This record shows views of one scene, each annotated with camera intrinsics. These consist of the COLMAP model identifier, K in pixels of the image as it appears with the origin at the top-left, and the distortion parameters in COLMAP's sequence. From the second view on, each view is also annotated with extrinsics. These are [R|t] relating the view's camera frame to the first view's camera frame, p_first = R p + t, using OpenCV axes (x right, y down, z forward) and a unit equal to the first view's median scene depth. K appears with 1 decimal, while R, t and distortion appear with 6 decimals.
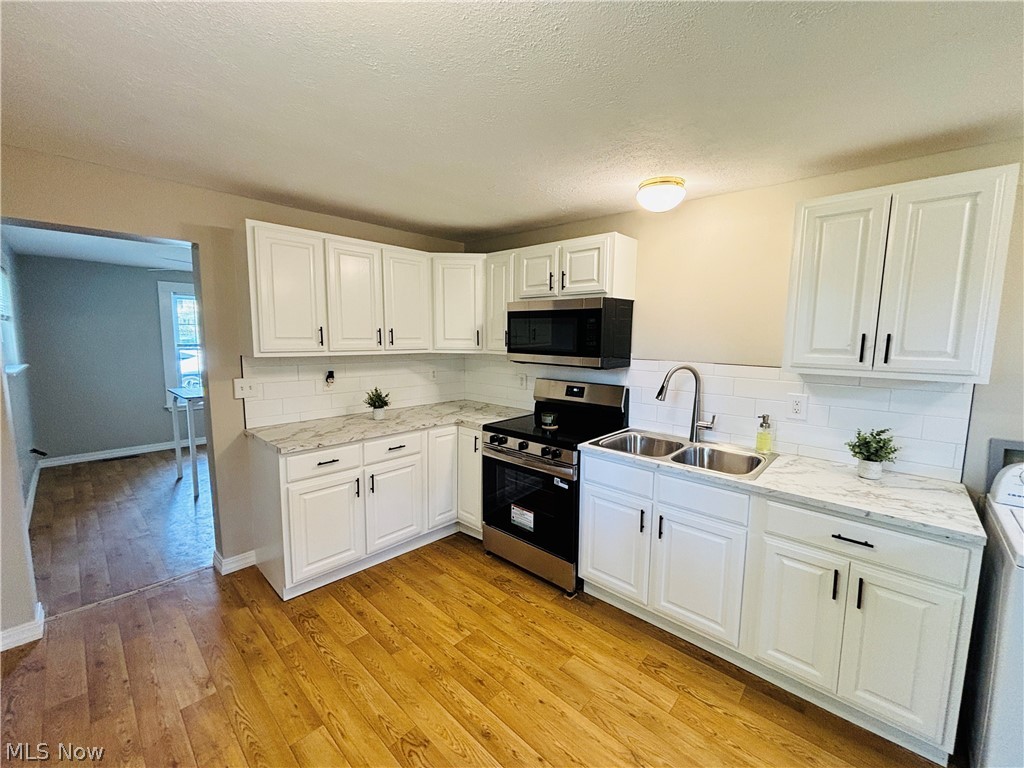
lens RADIAL K [[409.8, 0, 512.0], [0, 409.8, 384.0], [0, 0, 1]] dist [-0.021673, 0.000004]
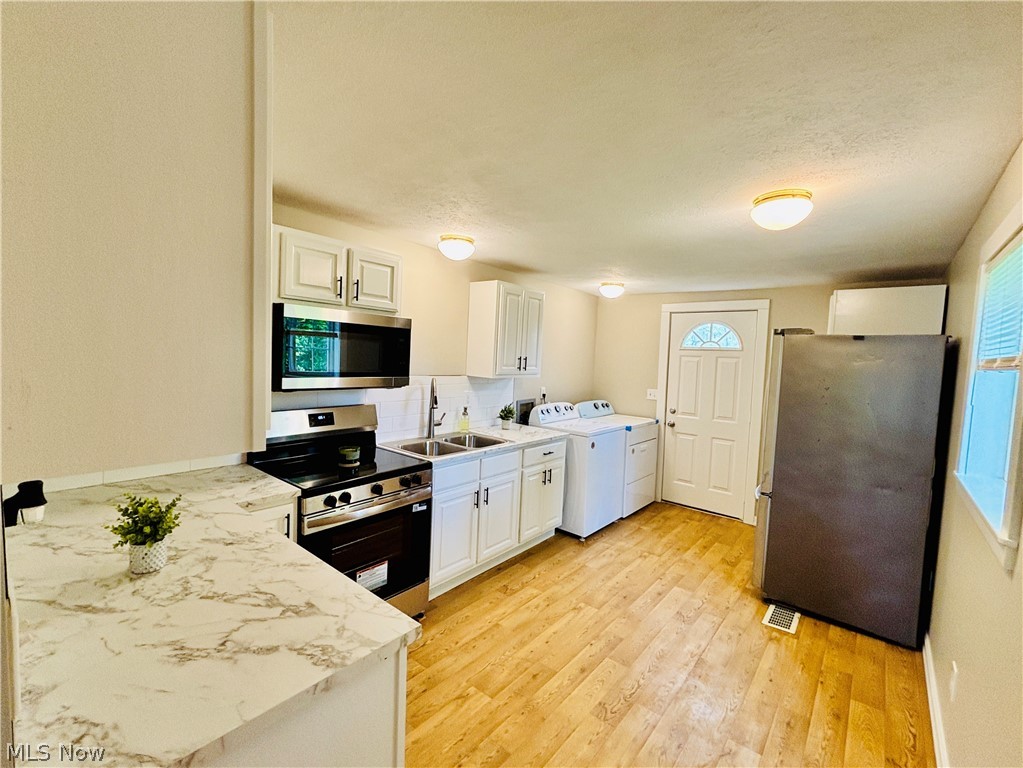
lens RADIAL K [[441.8, 0, 493.7], [0, 441.8, 384.5], [0, 0, 1]] dist [-0.058818, 0.000330]
pose [[-0.030954, -0.079512, 0.996353, -1.023716], [0.084991, 0.993011, 0.081886, -0.132926], [-0.995901, 0.087216, -0.023980, 0.937700]]
